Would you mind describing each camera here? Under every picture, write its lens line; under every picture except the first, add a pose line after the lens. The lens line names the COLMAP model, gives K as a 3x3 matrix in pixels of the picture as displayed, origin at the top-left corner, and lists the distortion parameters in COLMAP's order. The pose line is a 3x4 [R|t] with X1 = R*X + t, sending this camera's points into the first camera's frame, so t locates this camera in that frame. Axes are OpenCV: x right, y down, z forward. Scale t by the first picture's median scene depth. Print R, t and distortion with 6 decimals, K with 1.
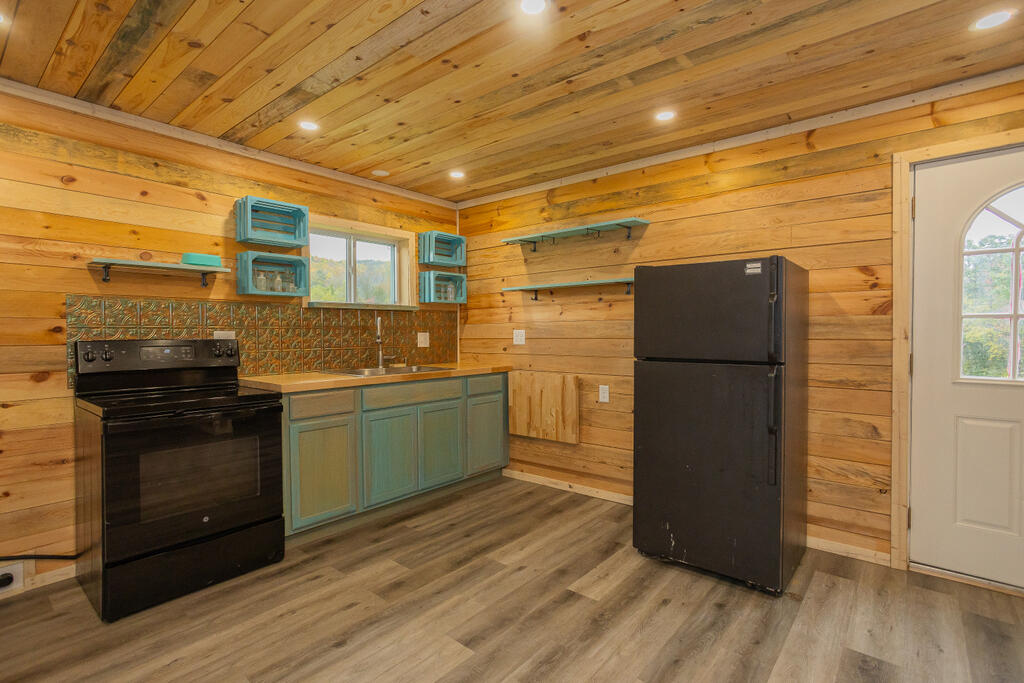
lens RADIAL K [[500.6, 0, 516.6], [0, 500.6, 341.3], [0, 0, 1]] dist [0.004105, 0.000908]
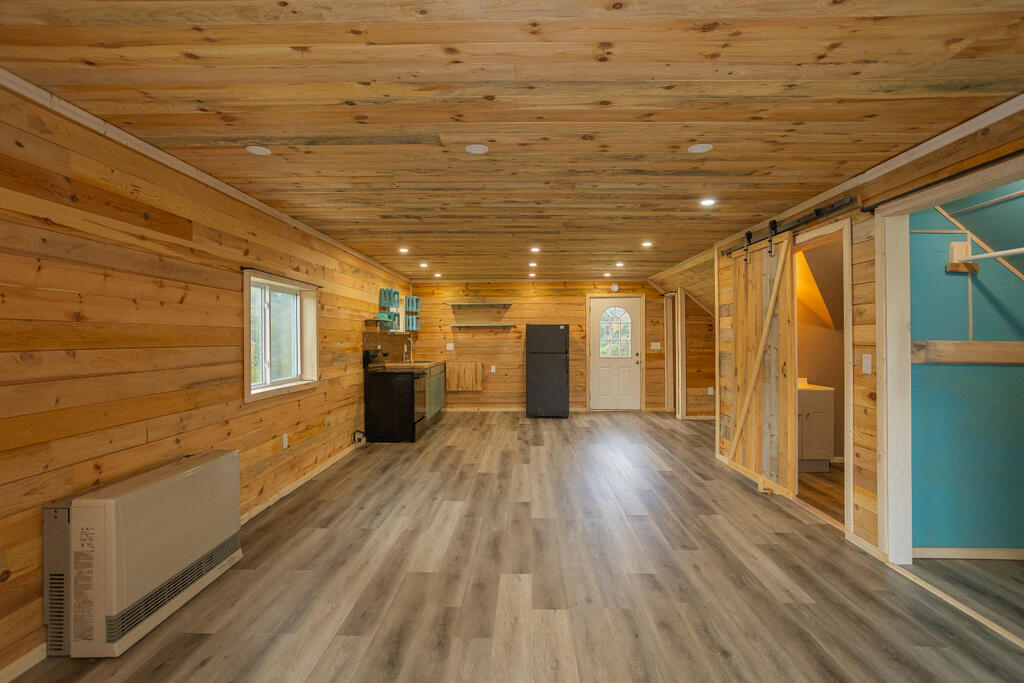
lens RADIAL K [[500.6, 0, 512.8], [0, 500.6, 340.3], [0, 0, 1]] dist [0.004105, 0.000908]
pose [[0.789139, -0.001252, 0.614214, -1.234466], [0.011837, 0.999843, -0.013170, -0.004733], [-0.614101, 0.017664, 0.789030, -0.989291]]
